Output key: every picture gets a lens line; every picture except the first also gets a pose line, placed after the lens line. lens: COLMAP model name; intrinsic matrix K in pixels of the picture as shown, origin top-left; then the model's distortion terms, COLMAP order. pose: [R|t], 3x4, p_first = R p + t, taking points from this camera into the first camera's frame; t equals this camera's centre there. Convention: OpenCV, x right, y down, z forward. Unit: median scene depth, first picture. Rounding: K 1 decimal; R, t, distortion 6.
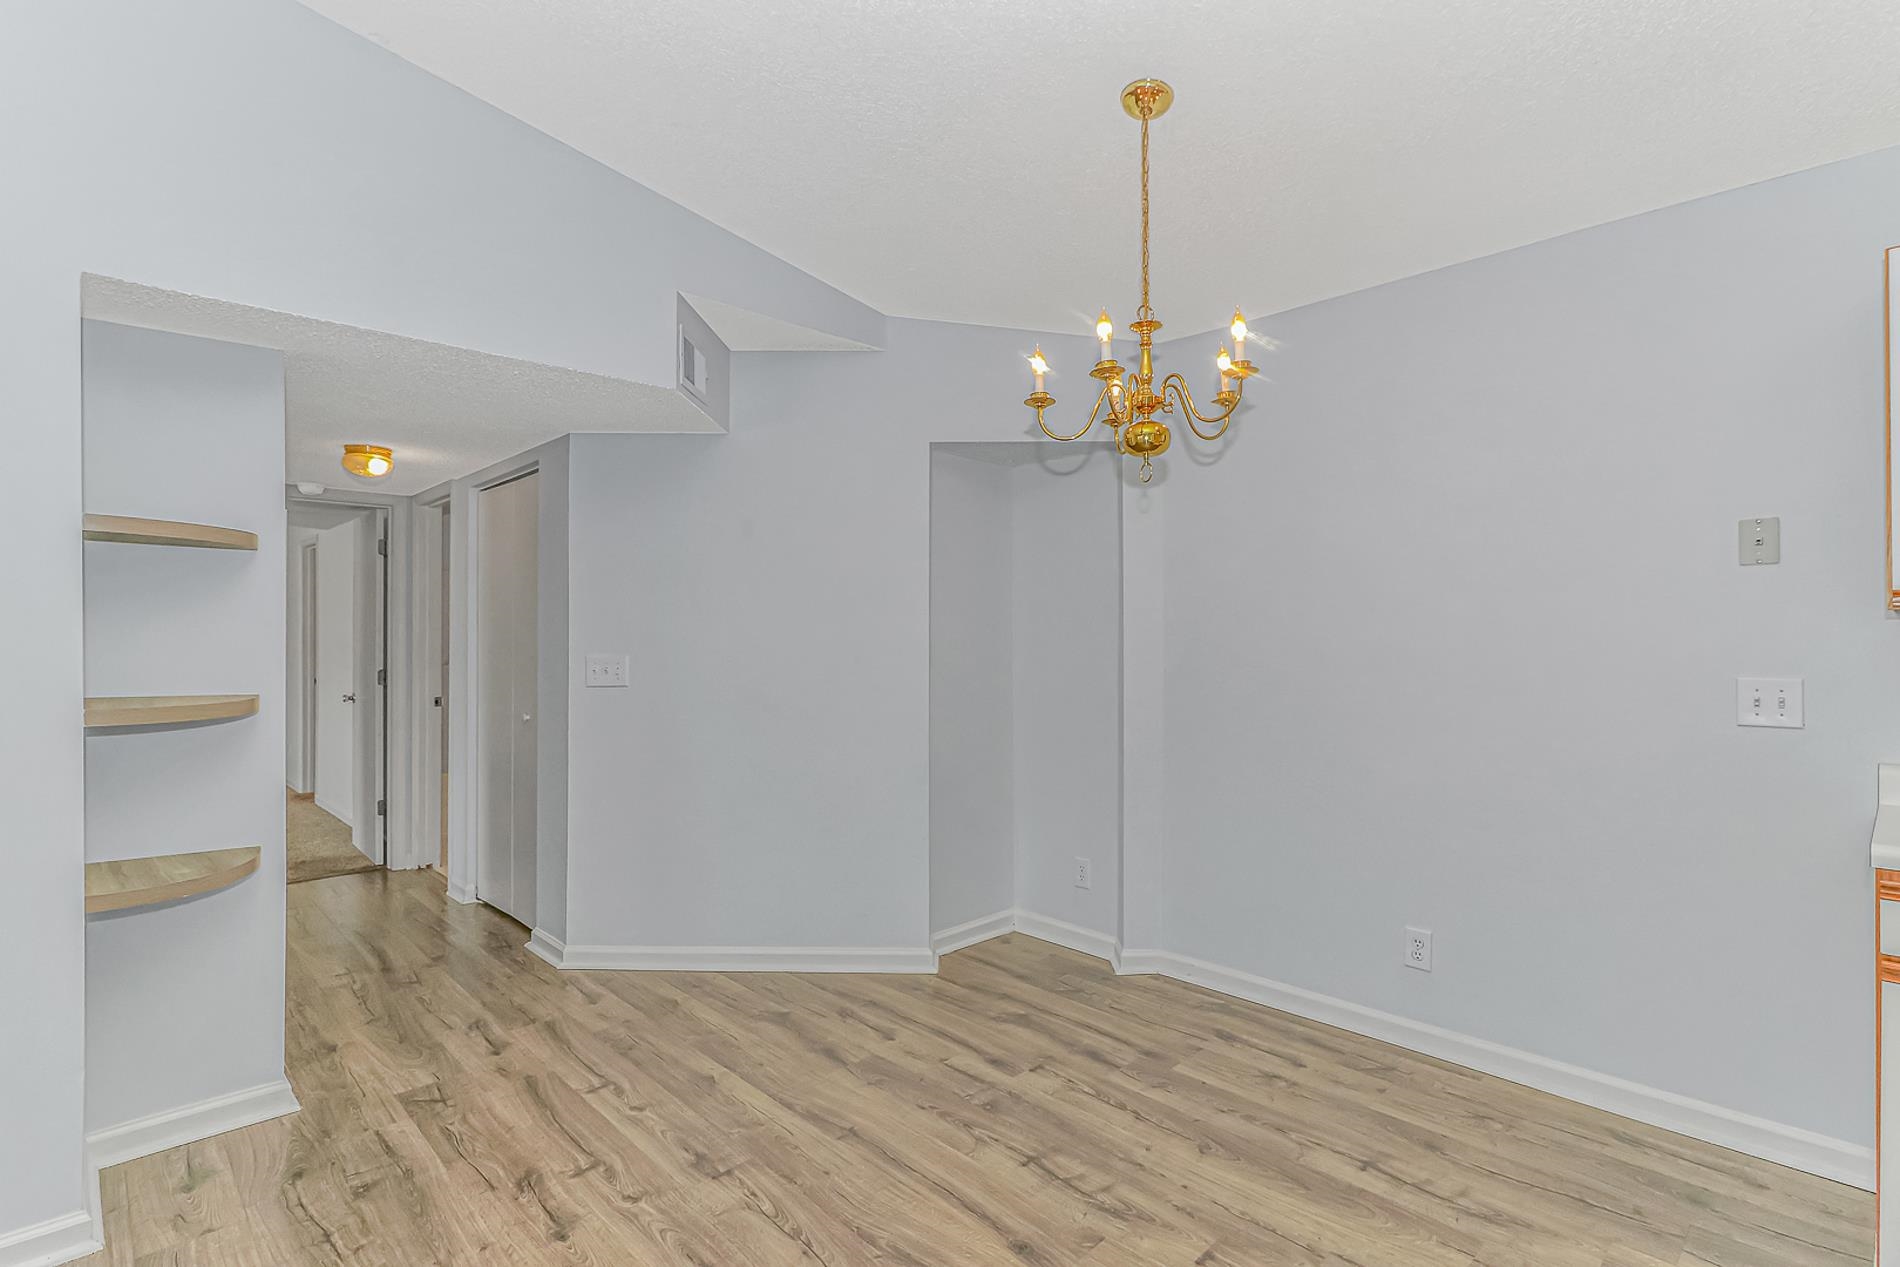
lens RADIAL K [[910.0, 0, 950.1], [0, 910.0, 634.4], [0, 0, 1]] dist [0.004527, 0.000632]
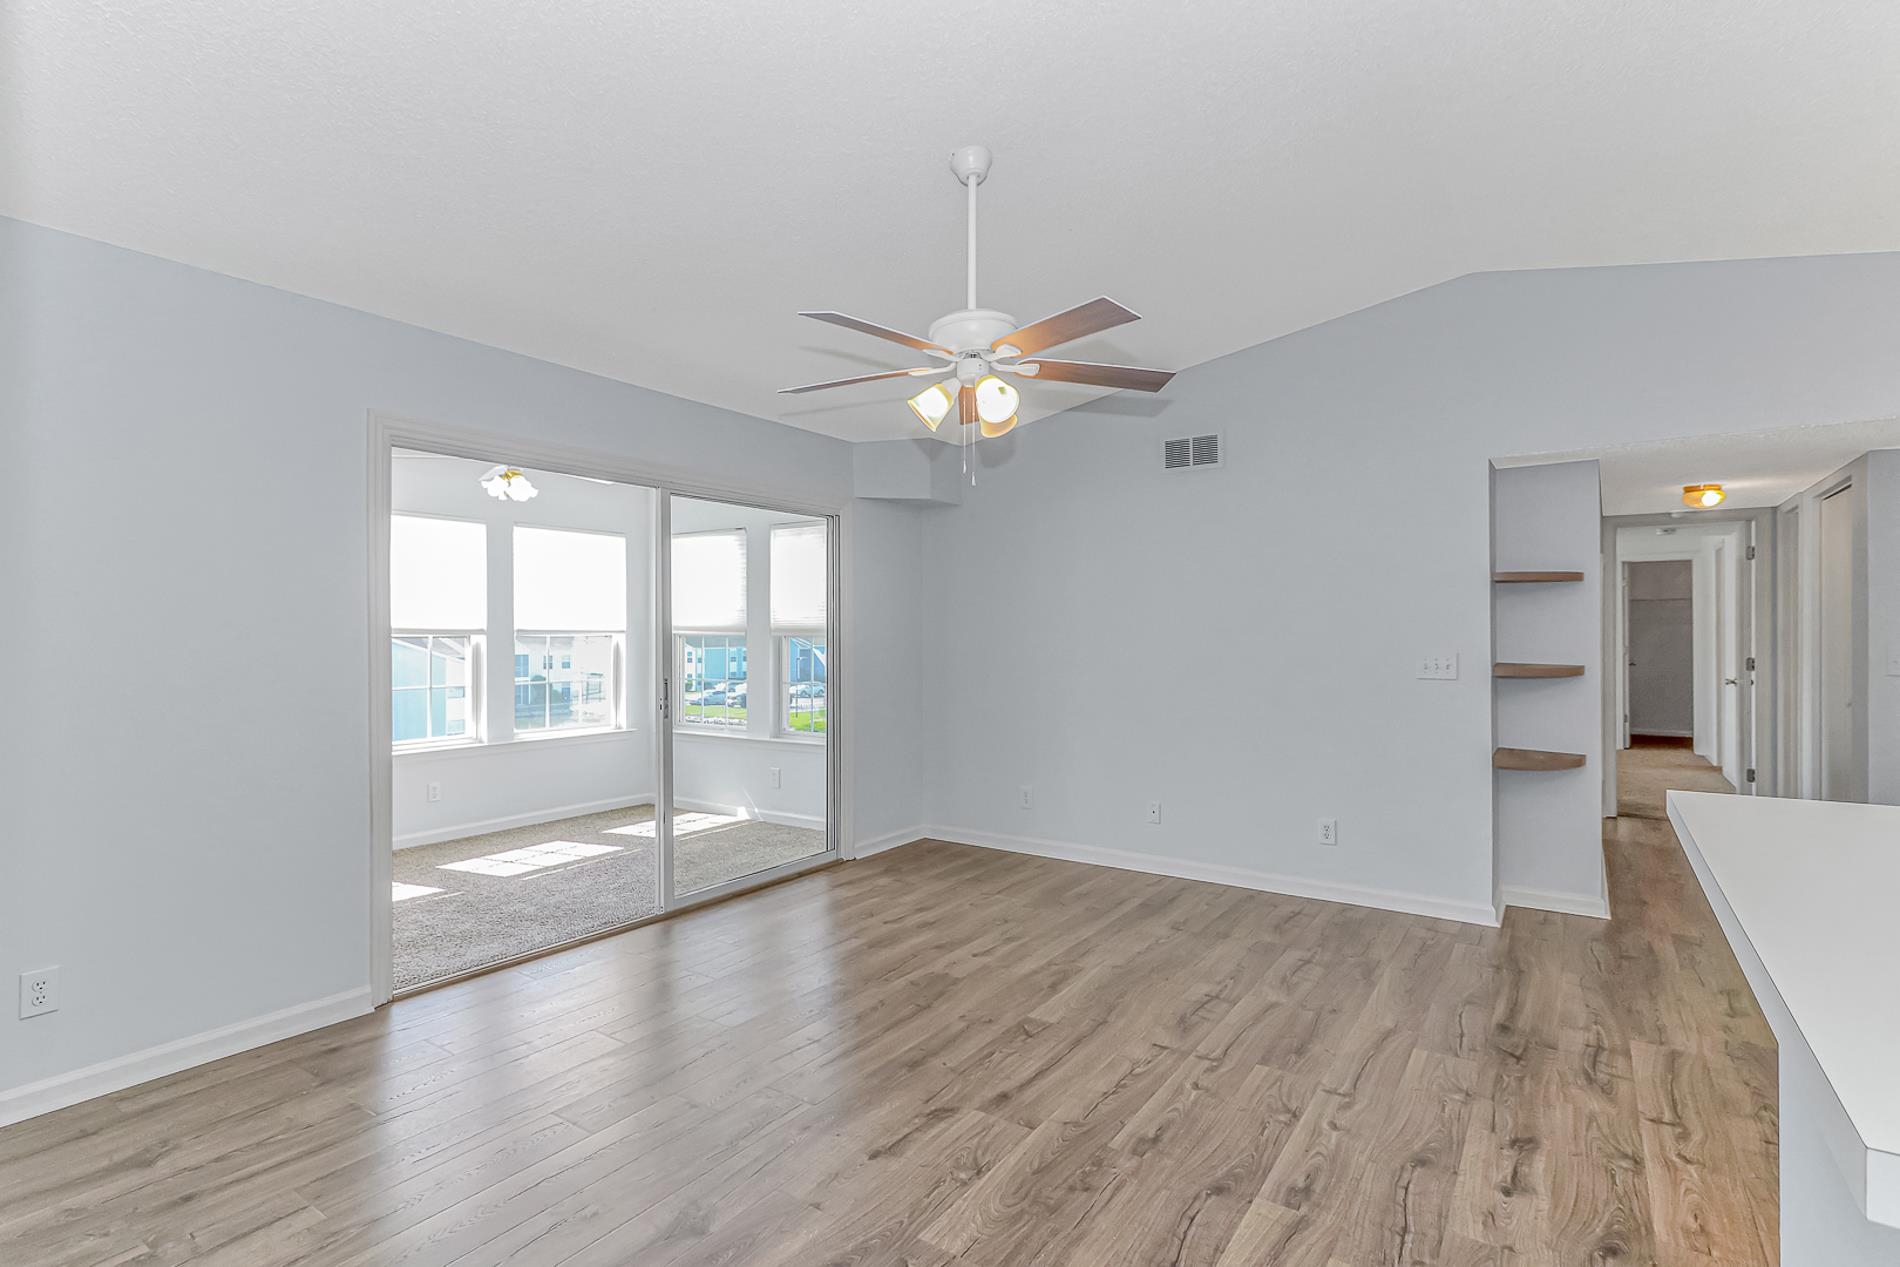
lens RADIAL K [[910.0, 0, 950.8], [0, 910.0, 628.3], [0, 0, 1]] dist [0.004527, 0.000632]
pose [[0.192050, 0.001949, -0.981383, 0.448098], [0.006213, 0.999976, 0.003201, -0.010564], [0.981365, -0.006712, 0.192034, -0.318181]]
